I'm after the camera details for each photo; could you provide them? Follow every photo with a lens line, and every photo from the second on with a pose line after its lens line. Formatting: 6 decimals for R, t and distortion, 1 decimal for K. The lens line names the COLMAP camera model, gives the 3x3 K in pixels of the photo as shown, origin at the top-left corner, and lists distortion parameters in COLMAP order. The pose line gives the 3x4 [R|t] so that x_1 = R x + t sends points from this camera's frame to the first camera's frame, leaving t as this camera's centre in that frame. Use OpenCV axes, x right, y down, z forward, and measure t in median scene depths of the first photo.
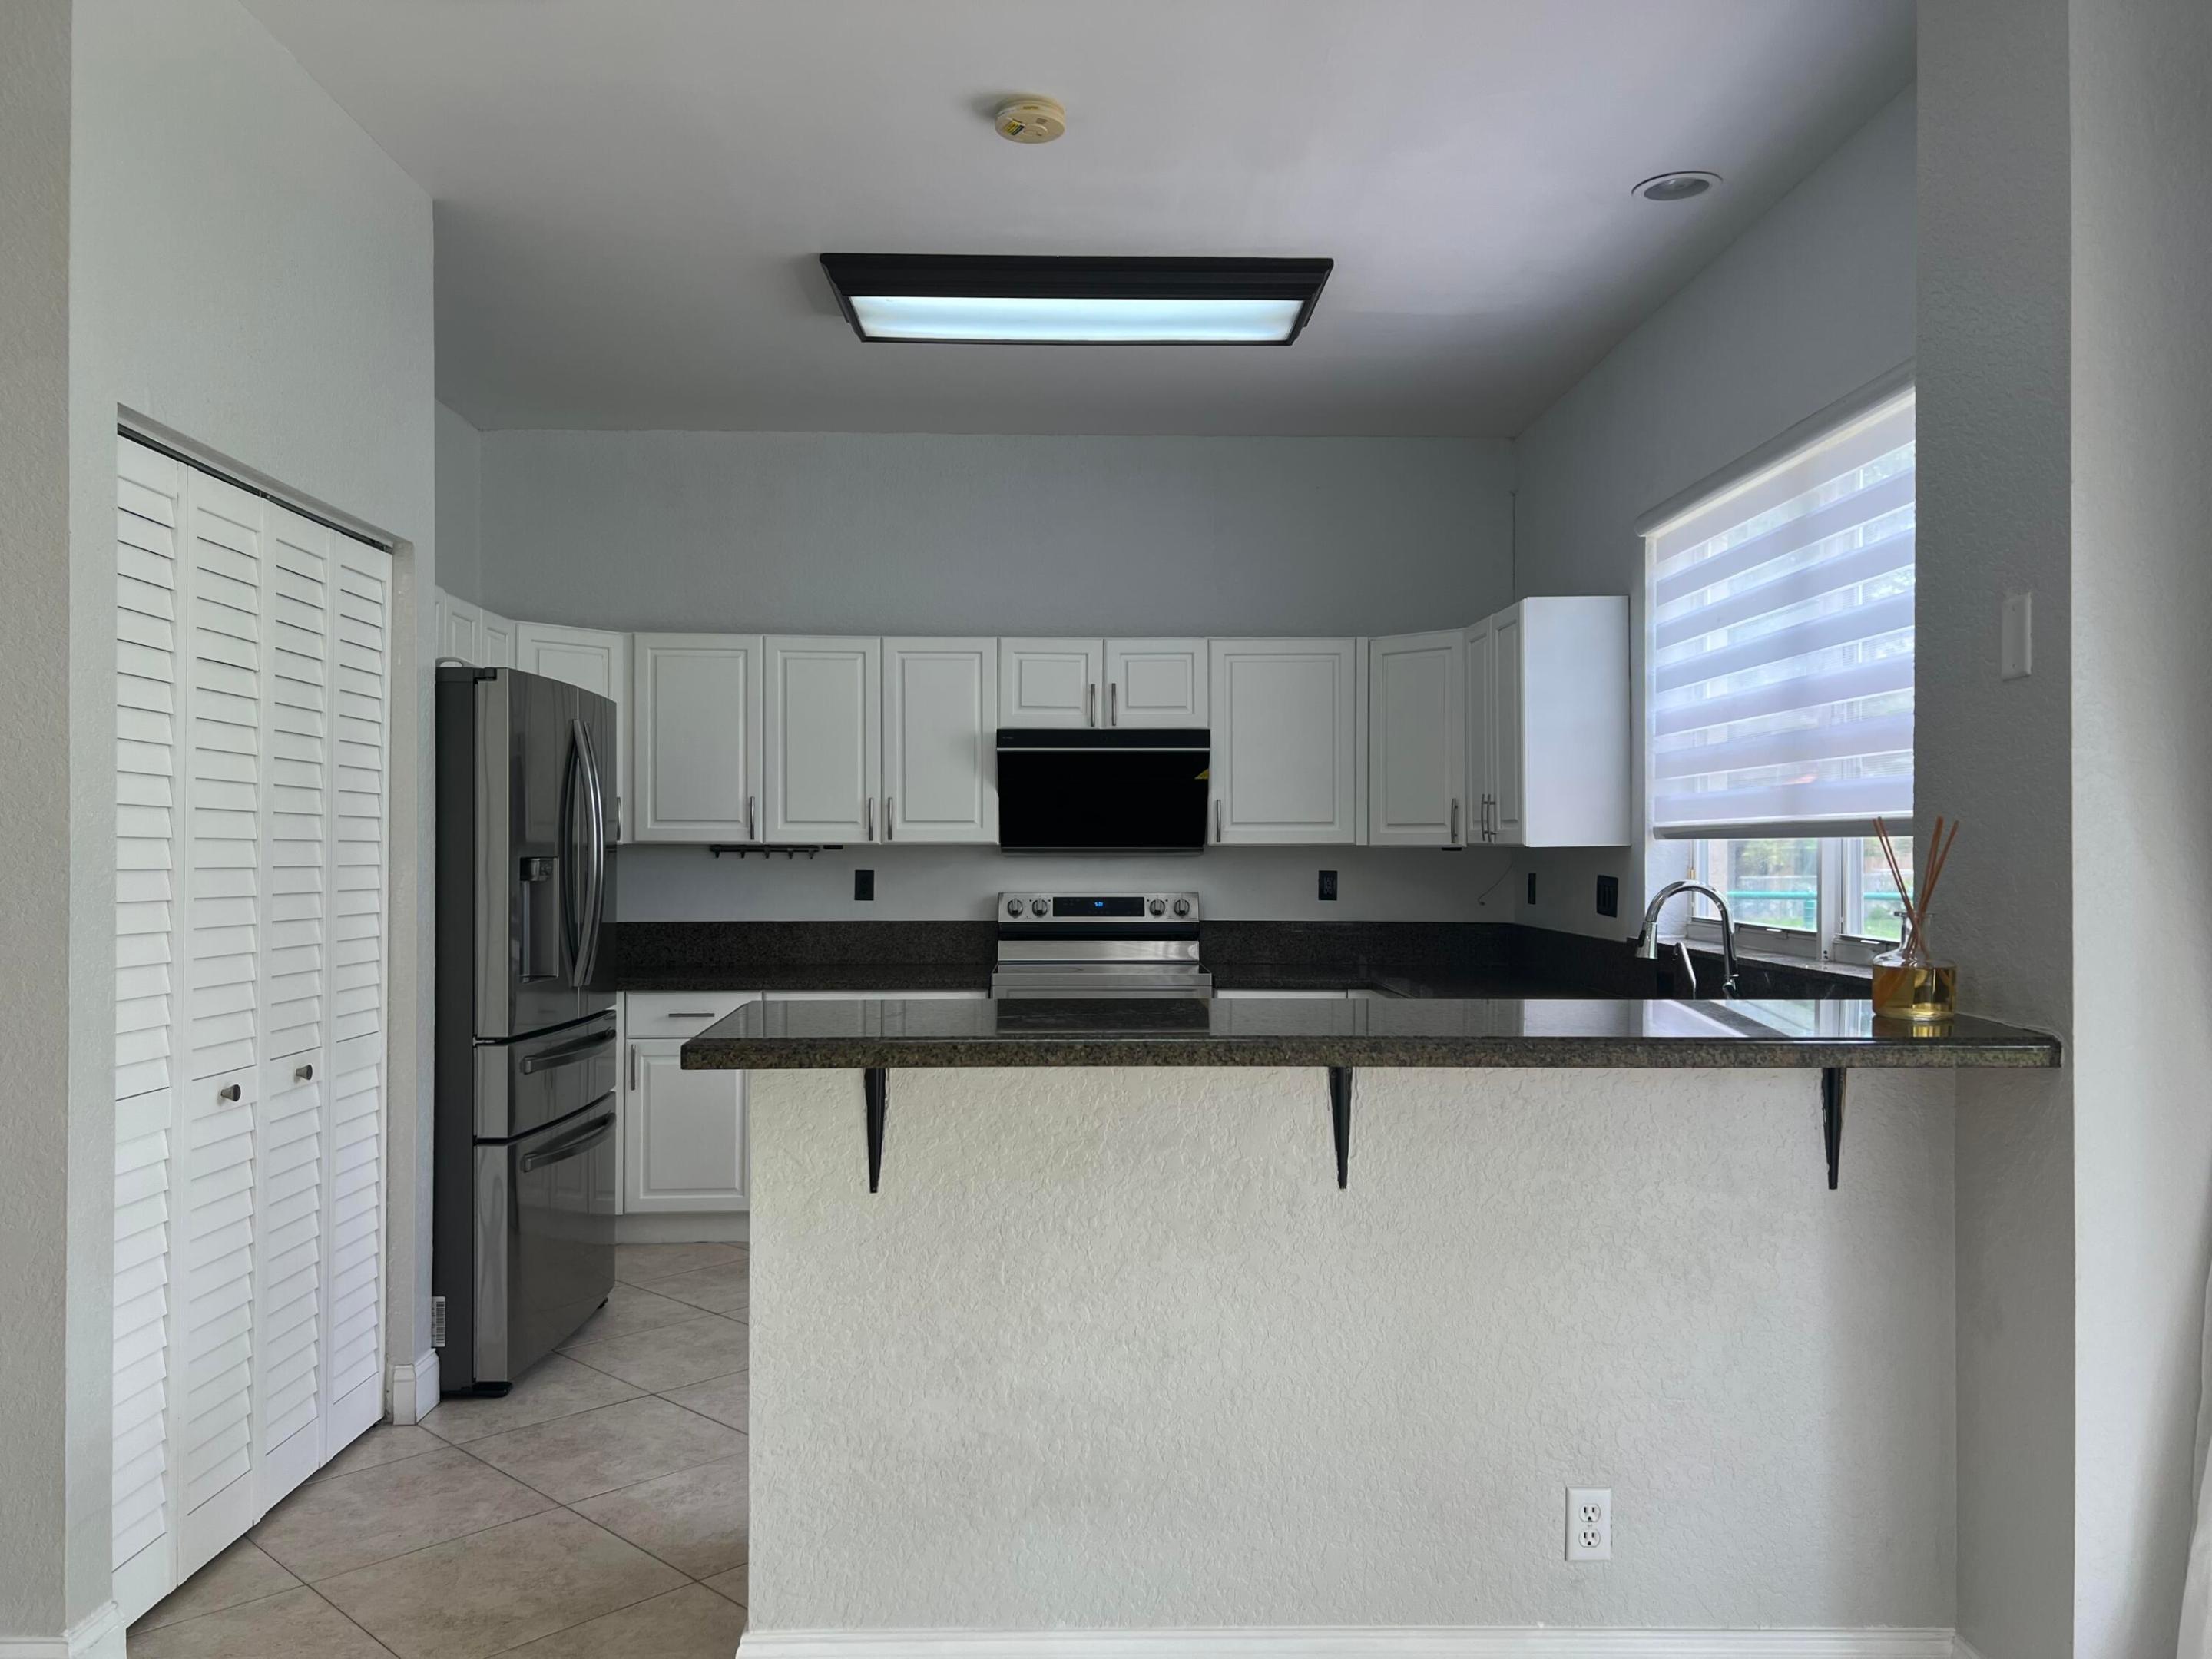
lens RADIAL K [[1668.8, 0, 1108.6], [0, 1668.8, 844.5], [0, 0, 1]] dist [0.063947, -0.071667]
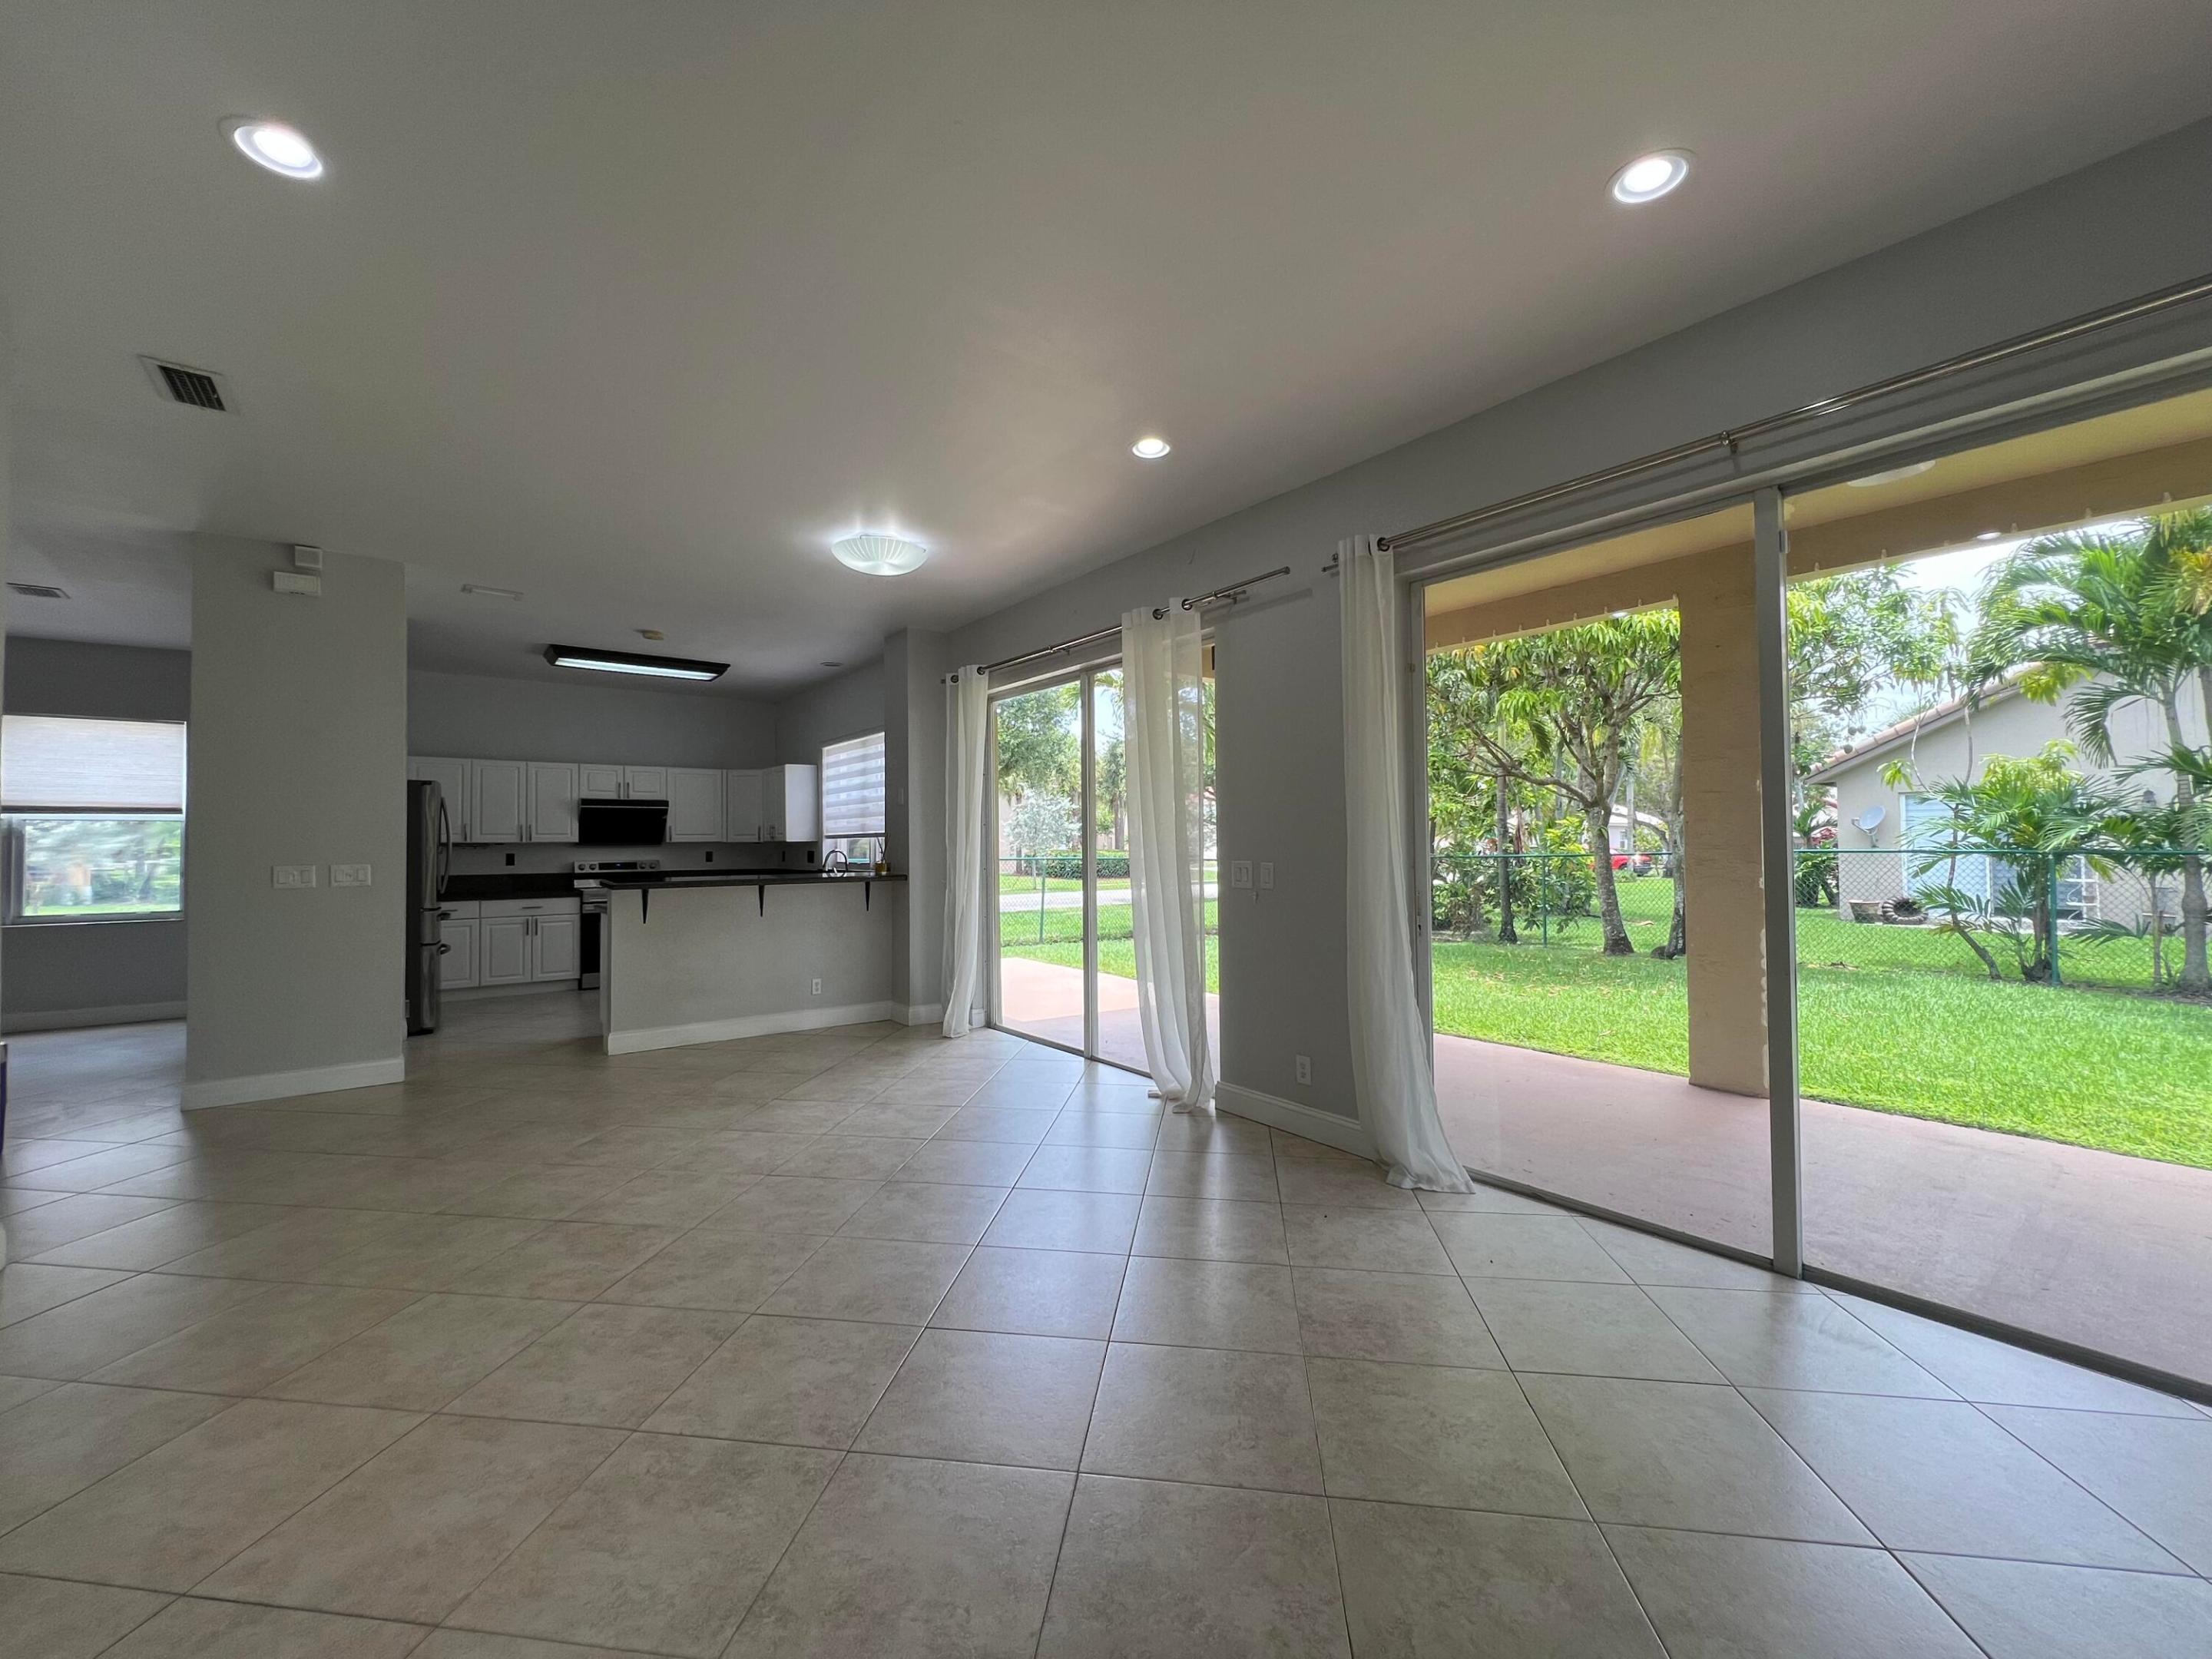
lens RADIAL K [[888.9, 0, 1105.1], [0, 888.9, 828.6], [0, 0, 1]] dist [-0.003665, 0.000896]
pose [[0.807539, 0.002817, 0.589807, -0.255074], [0.009011, 0.999813, -0.017113, 0.010991], [-0.589745, 0.019134, 0.807363, -0.716941]]
